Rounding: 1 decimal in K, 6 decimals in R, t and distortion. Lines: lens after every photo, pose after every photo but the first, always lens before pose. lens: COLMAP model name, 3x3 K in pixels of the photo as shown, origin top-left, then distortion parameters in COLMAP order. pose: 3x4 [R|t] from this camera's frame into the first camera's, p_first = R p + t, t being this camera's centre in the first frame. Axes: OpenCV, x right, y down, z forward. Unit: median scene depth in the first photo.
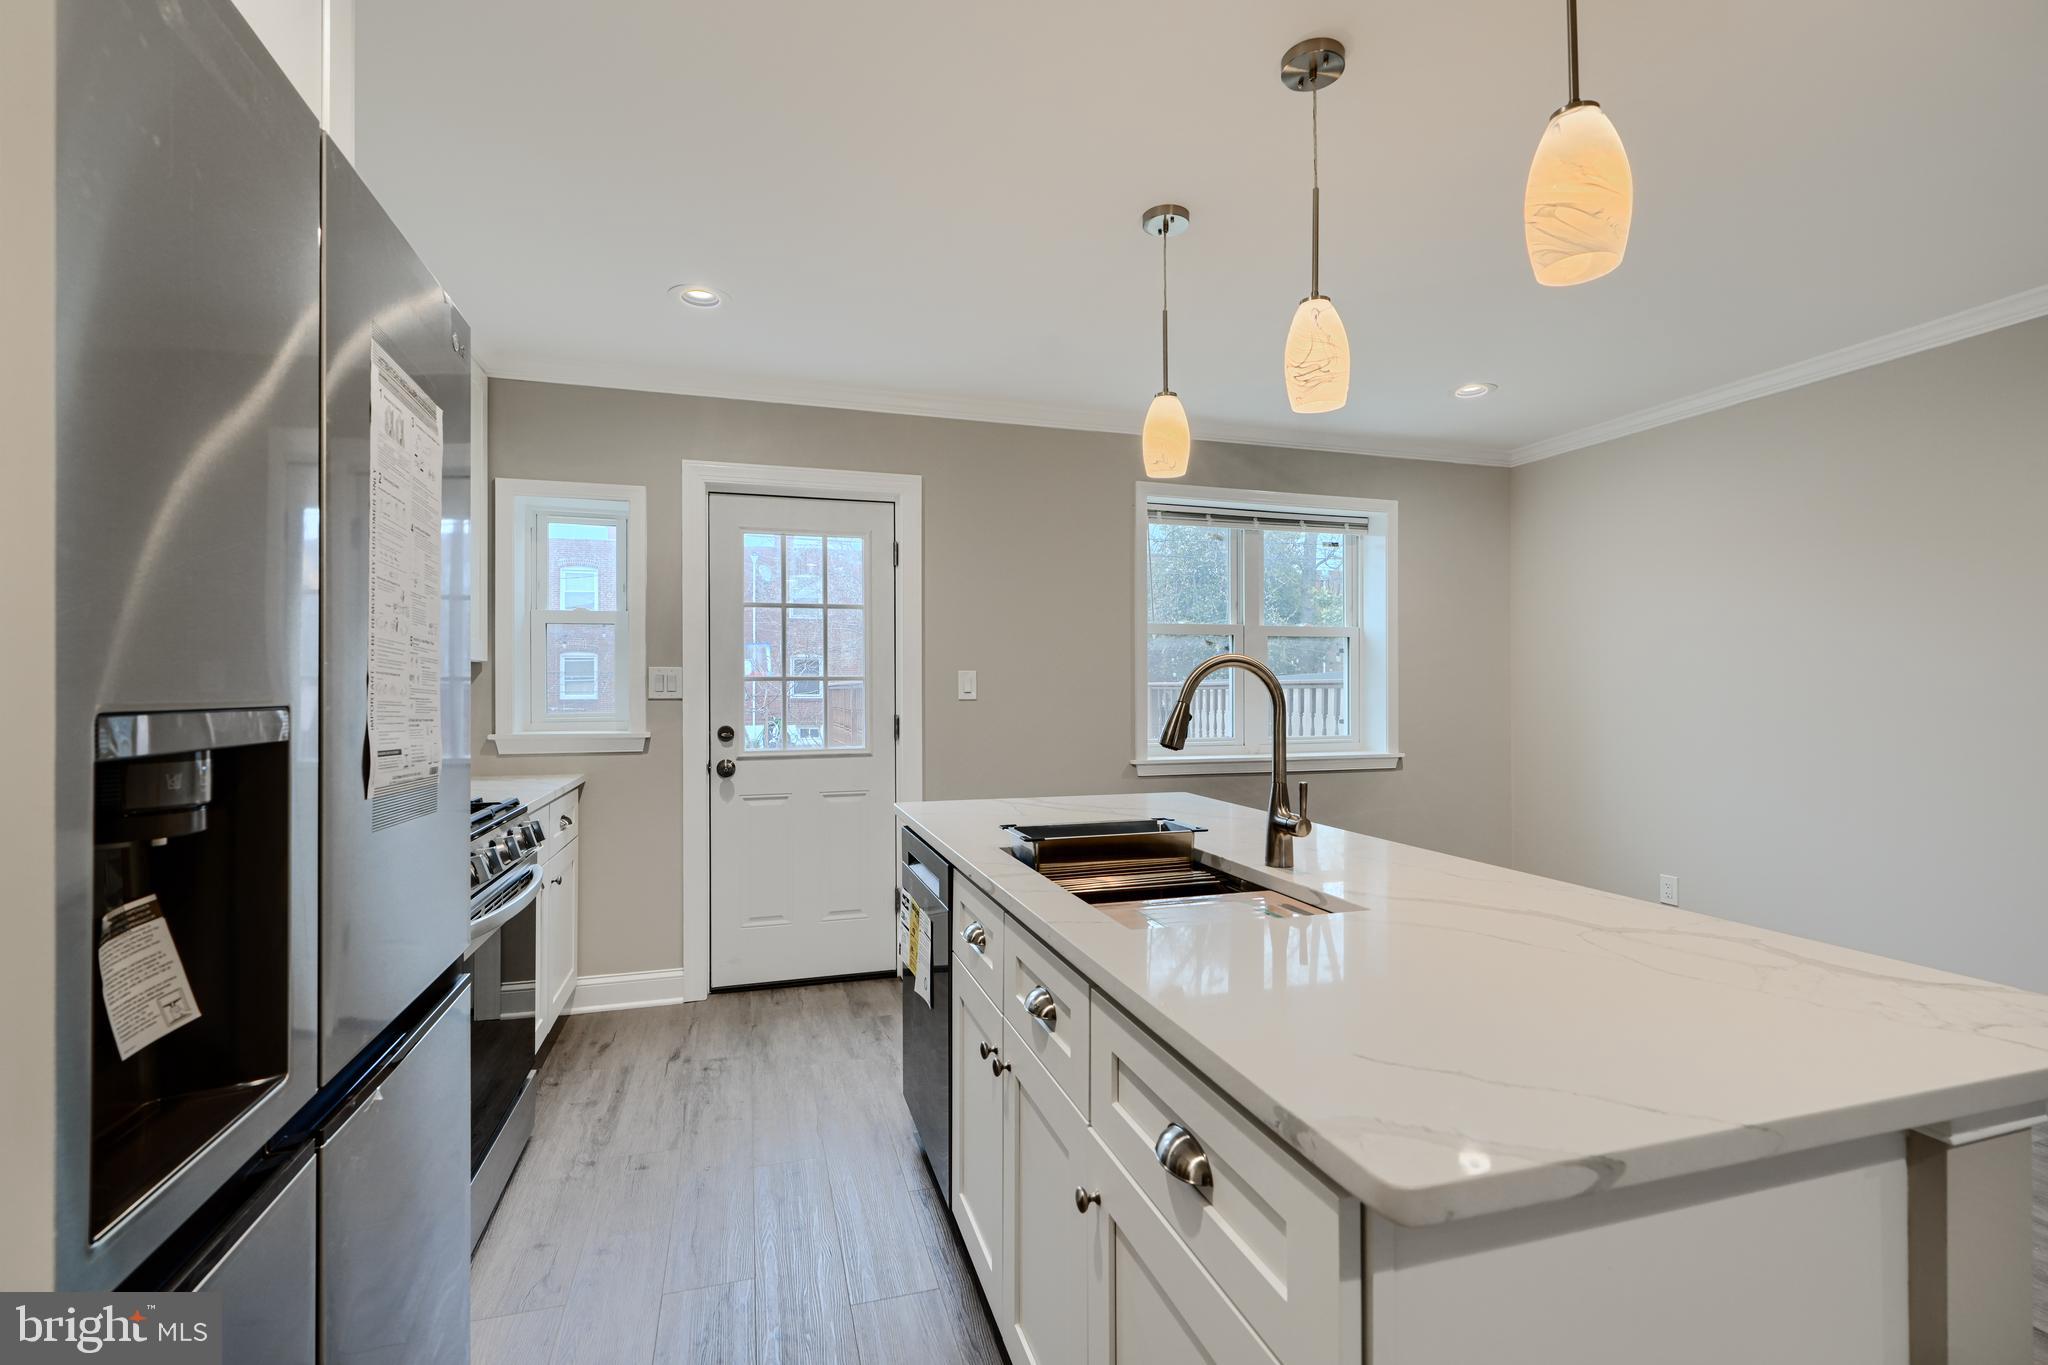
lens RADIAL K [[917.4, 0, 1027.2], [0, 917.4, 678.4], [0, 0, 1]] dist [-0.000539, 0.000006]
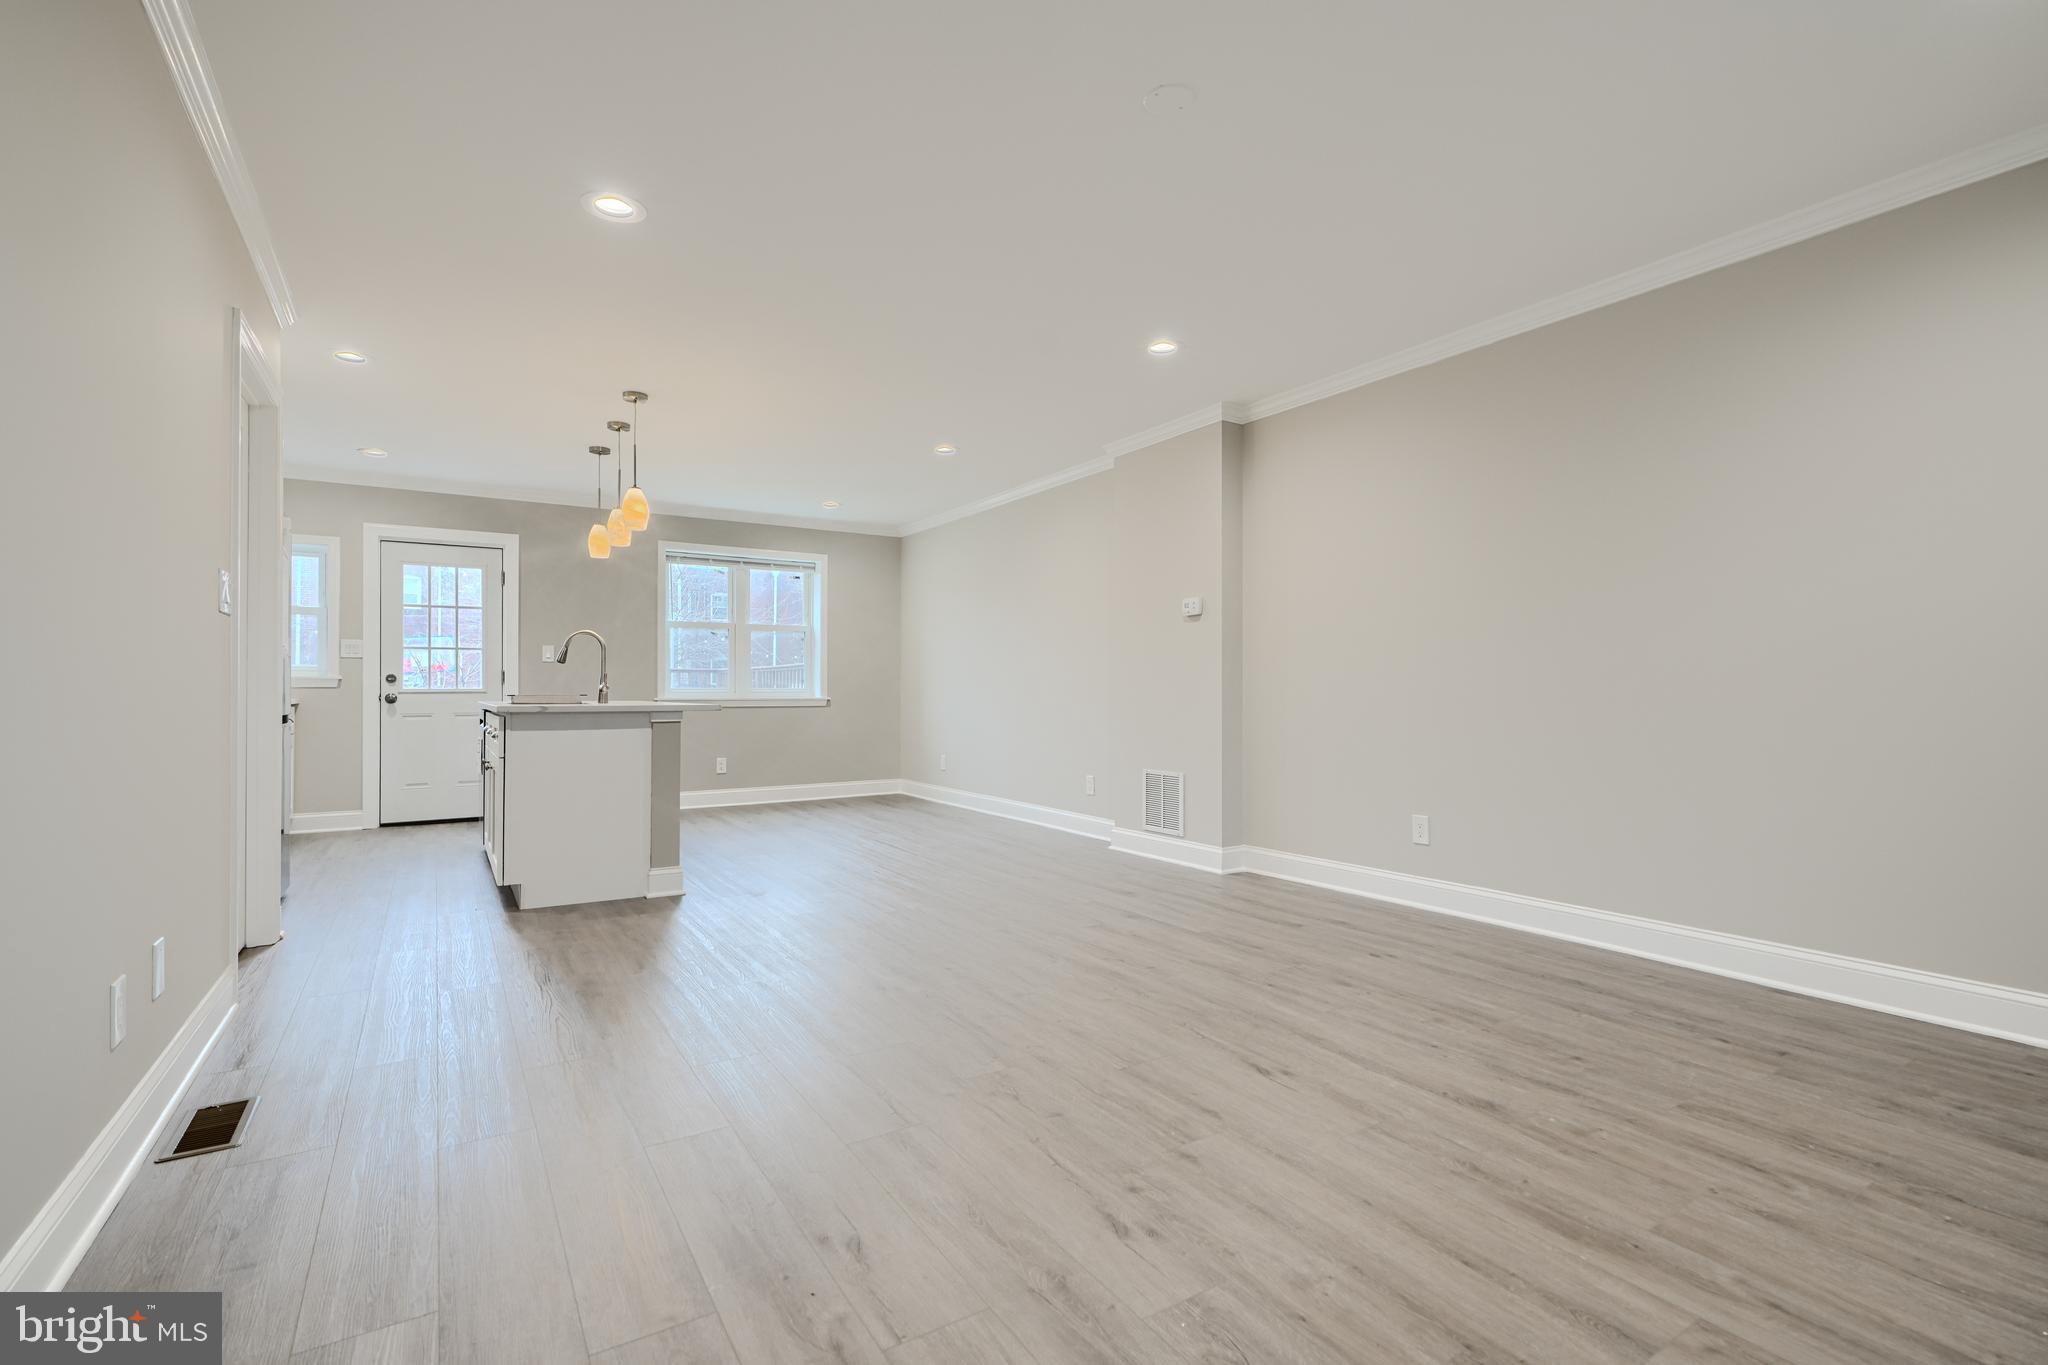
lens RADIAL K [[936.1, 0, 1023.8], [0, 936.1, 680.4], [0, 0, 1]] dist [0.002540, 0.000649]
pose [[0.967112, 0.004812, 0.254305, 0.380856], [-0.004814, 0.999988, -0.000616, 0.058203], [-0.254305, -0.000629, 0.967124, -1.027391]]
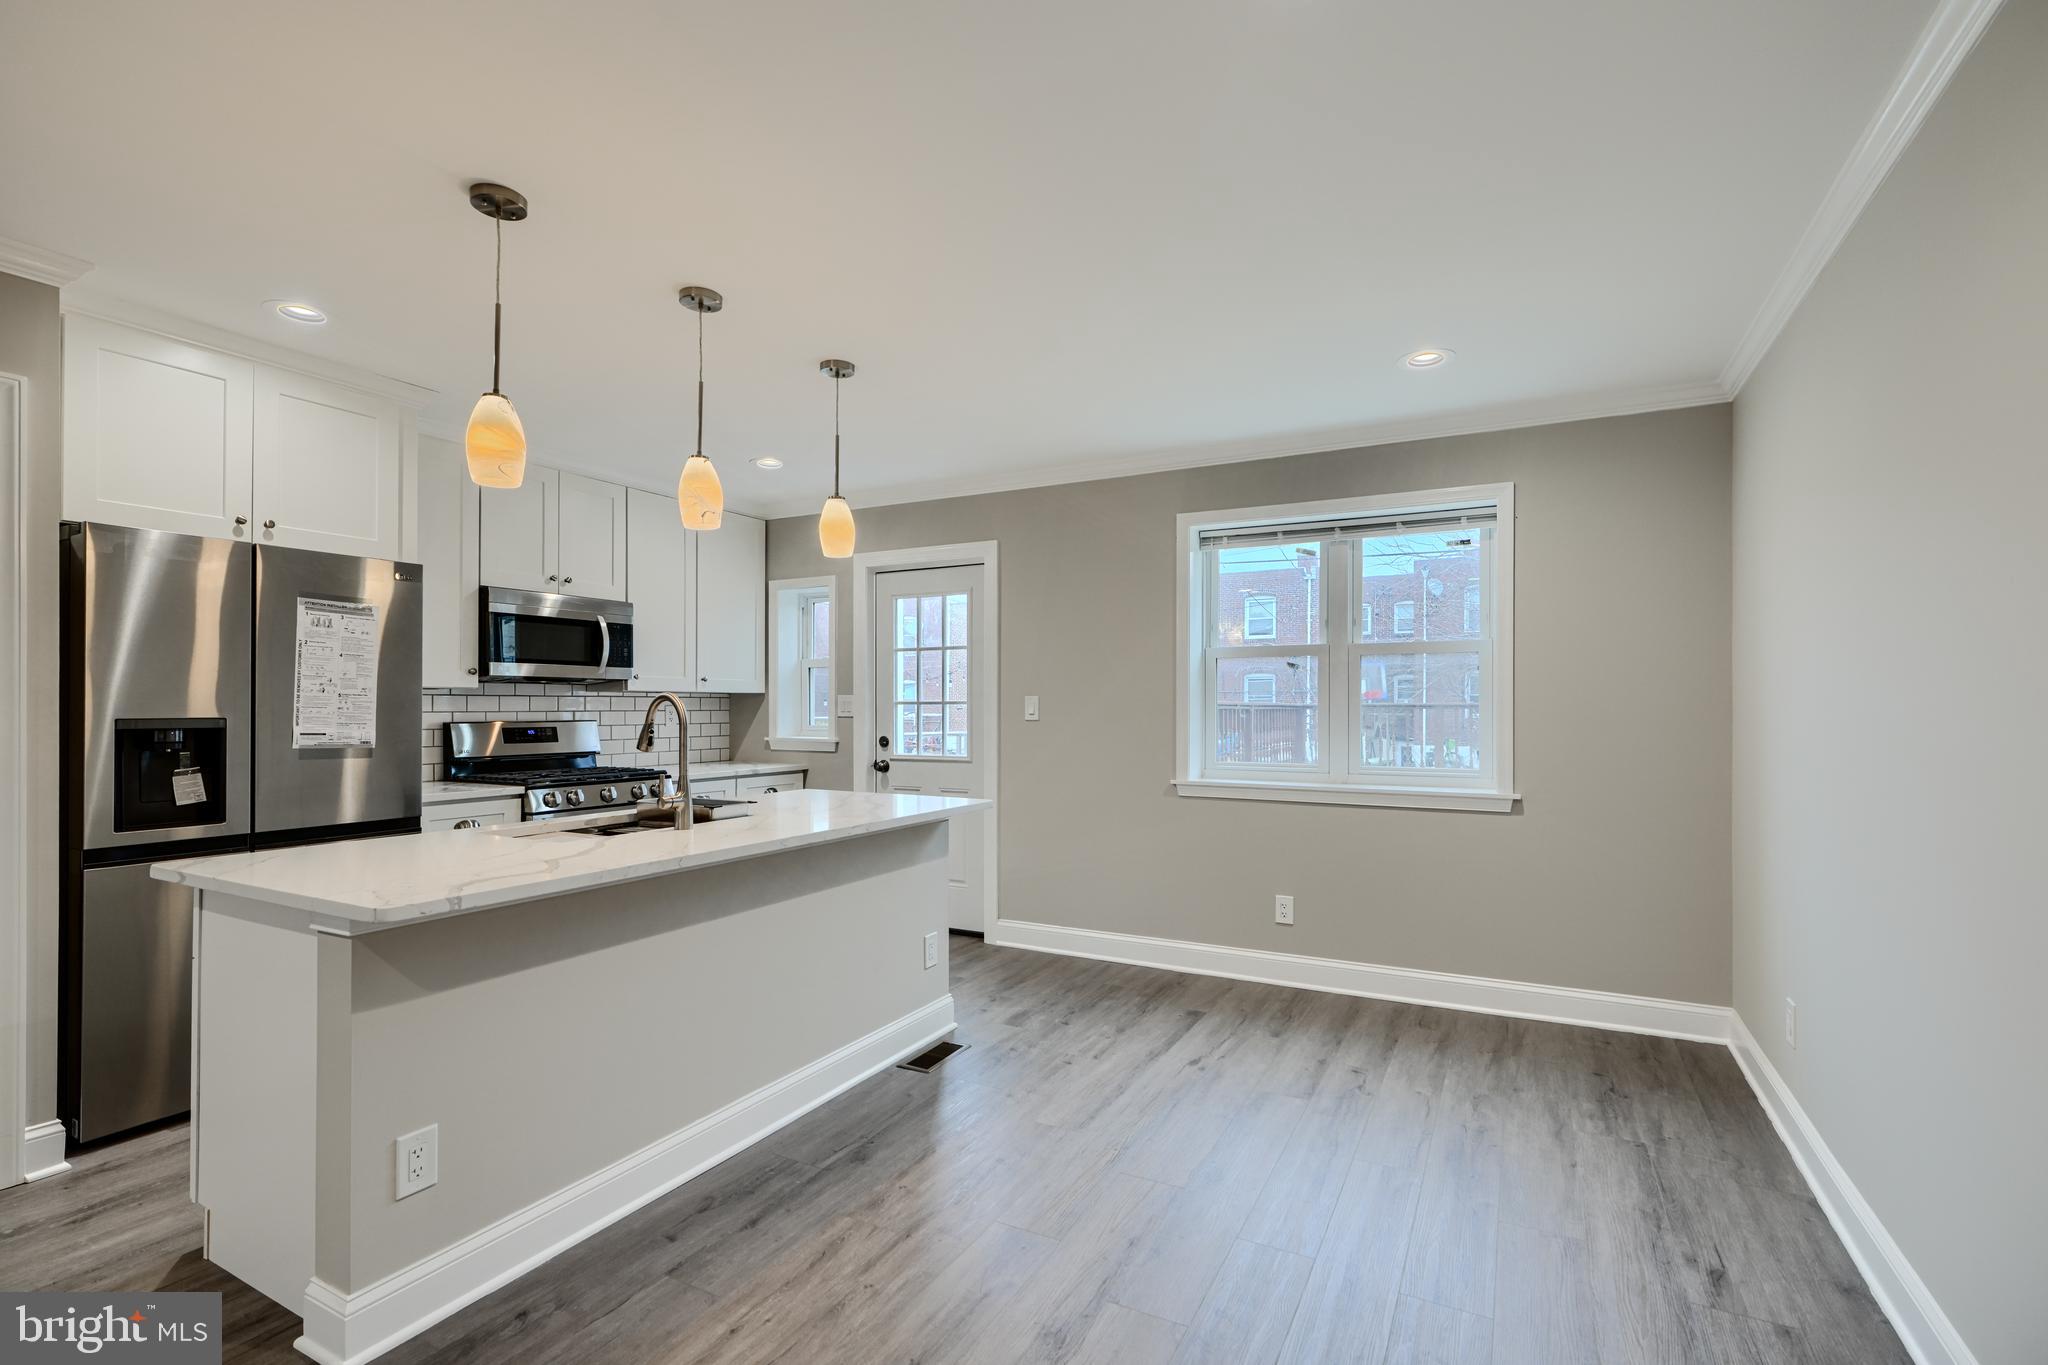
lens RADIAL K [[927.5, 0, 1026.6], [0, 927.5, 696.5], [0, 0, 1]] dist [0.000248, 0.000280]
pose [[0.700416, -0.003205, -0.713728, 0.837561], [0.004753, 0.999989, 0.000174, -0.008554], [0.713719, -0.003514, 0.700423, 0.149103]]
